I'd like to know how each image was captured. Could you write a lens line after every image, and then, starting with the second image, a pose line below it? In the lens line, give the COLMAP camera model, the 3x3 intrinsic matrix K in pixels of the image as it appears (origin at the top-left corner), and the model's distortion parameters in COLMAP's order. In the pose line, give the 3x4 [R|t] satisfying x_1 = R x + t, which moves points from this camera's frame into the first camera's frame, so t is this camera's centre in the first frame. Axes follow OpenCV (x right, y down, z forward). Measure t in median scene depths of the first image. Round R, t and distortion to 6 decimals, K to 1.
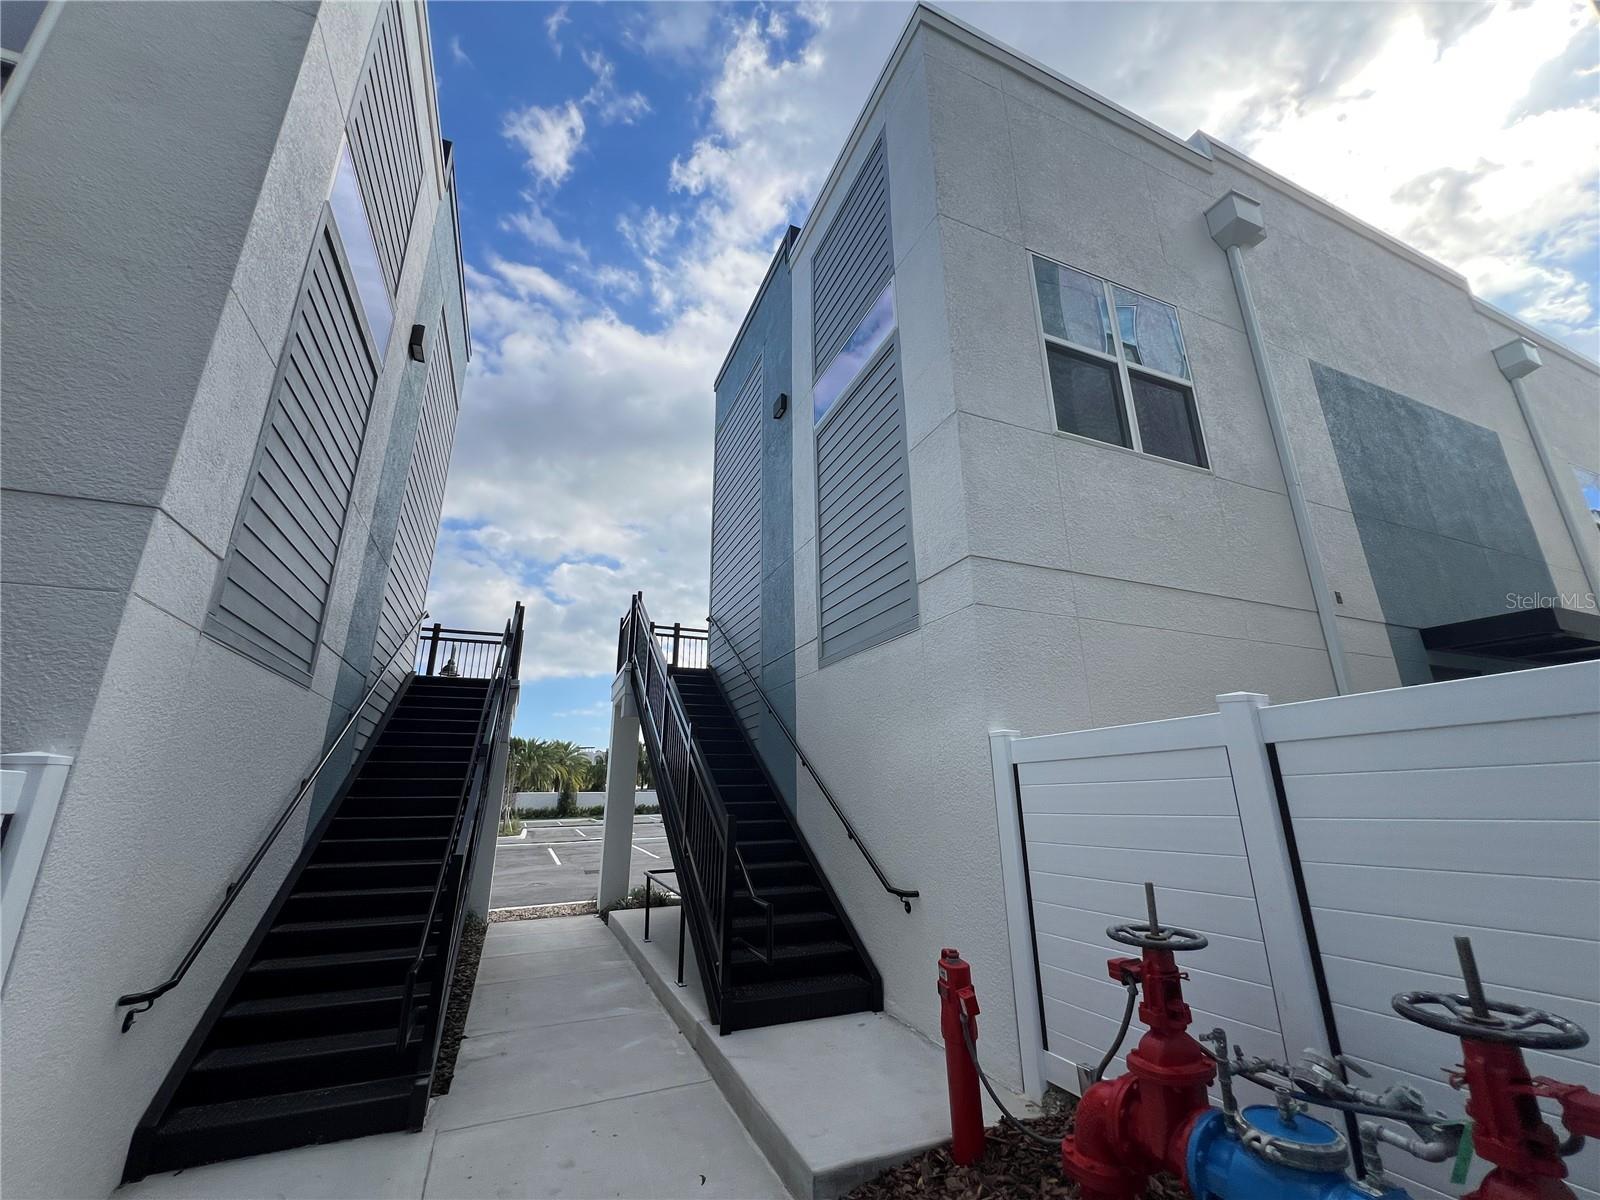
lens RADIAL K [[641.5, 0, 803.3], [0, 641.5, 599.6], [0, 0, 1]] dist [-0.000963, -0.000212]
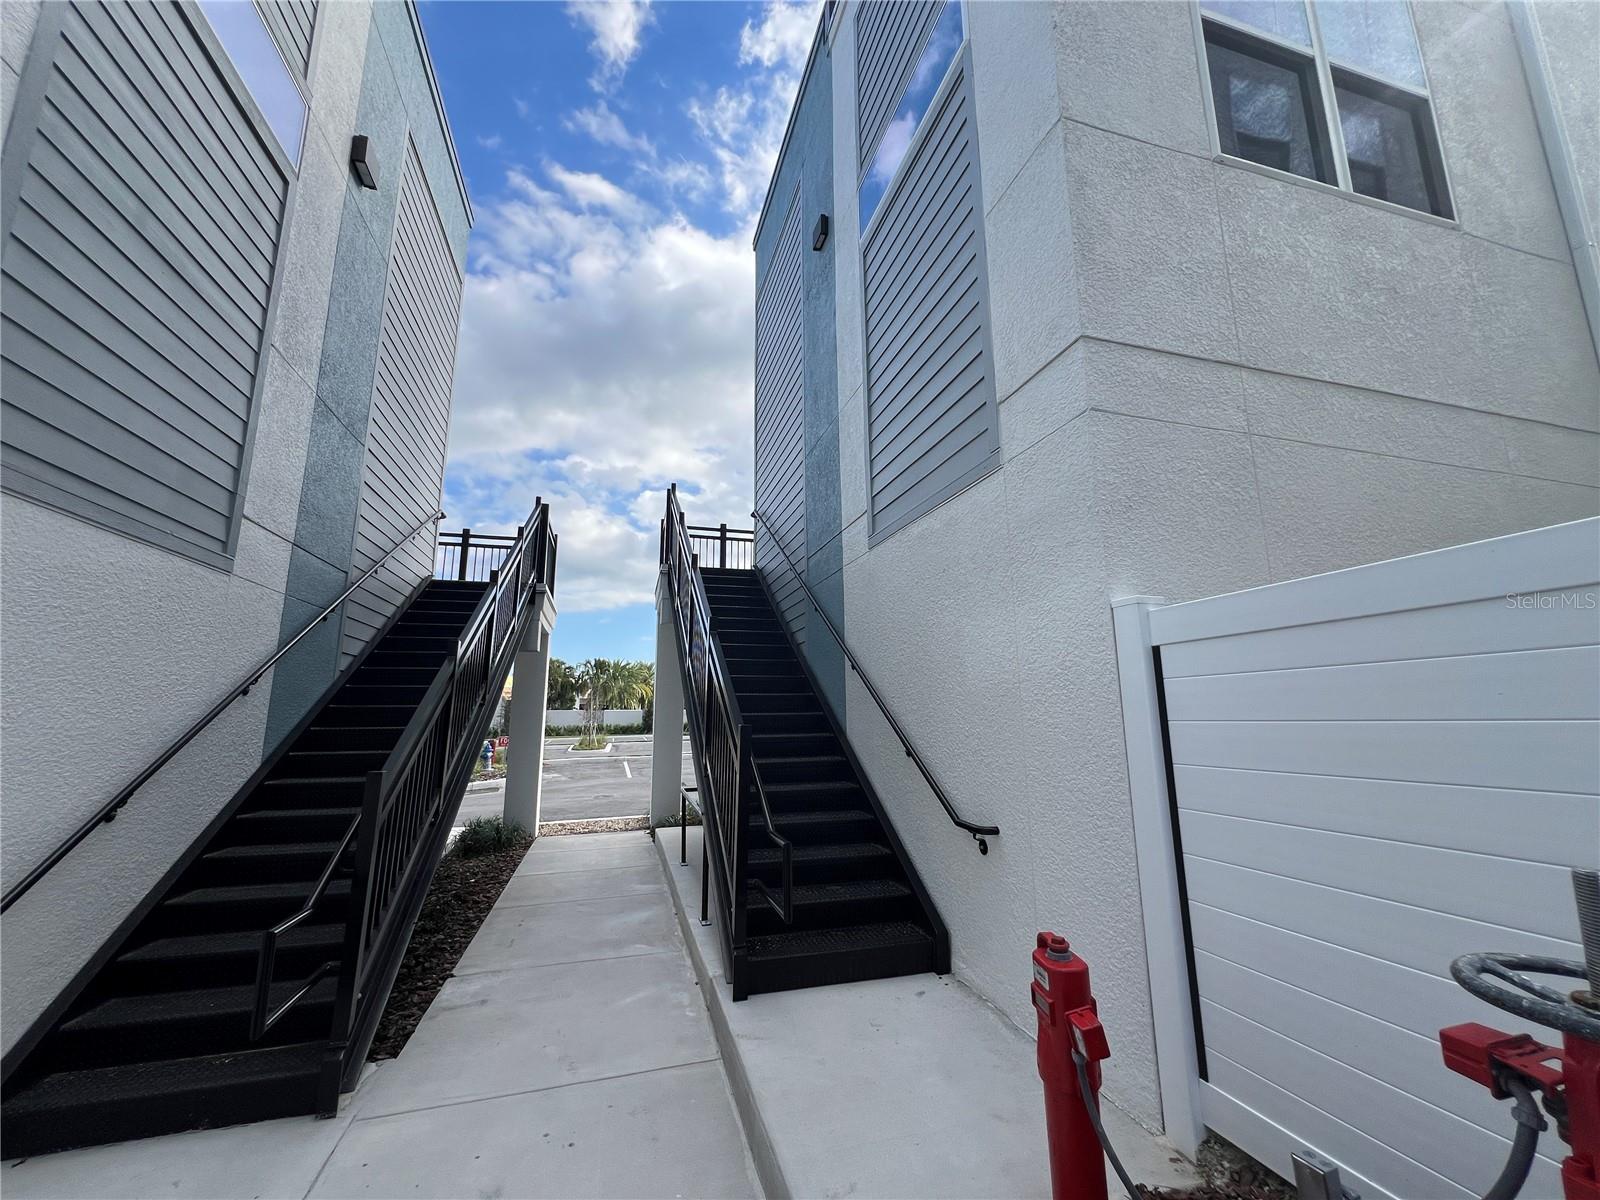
lens RADIAL K [[641.5, 0, 800.8], [0, 641.5, 601.0], [0, 0, 1]] dist [-0.000963, -0.000212]
pose [[0.992369, -0.019777, -0.121707, 0.044065], [0.034432, 0.992235, 0.119515, 0.091768], [0.118398, -0.122794, 0.985344, 0.250374]]
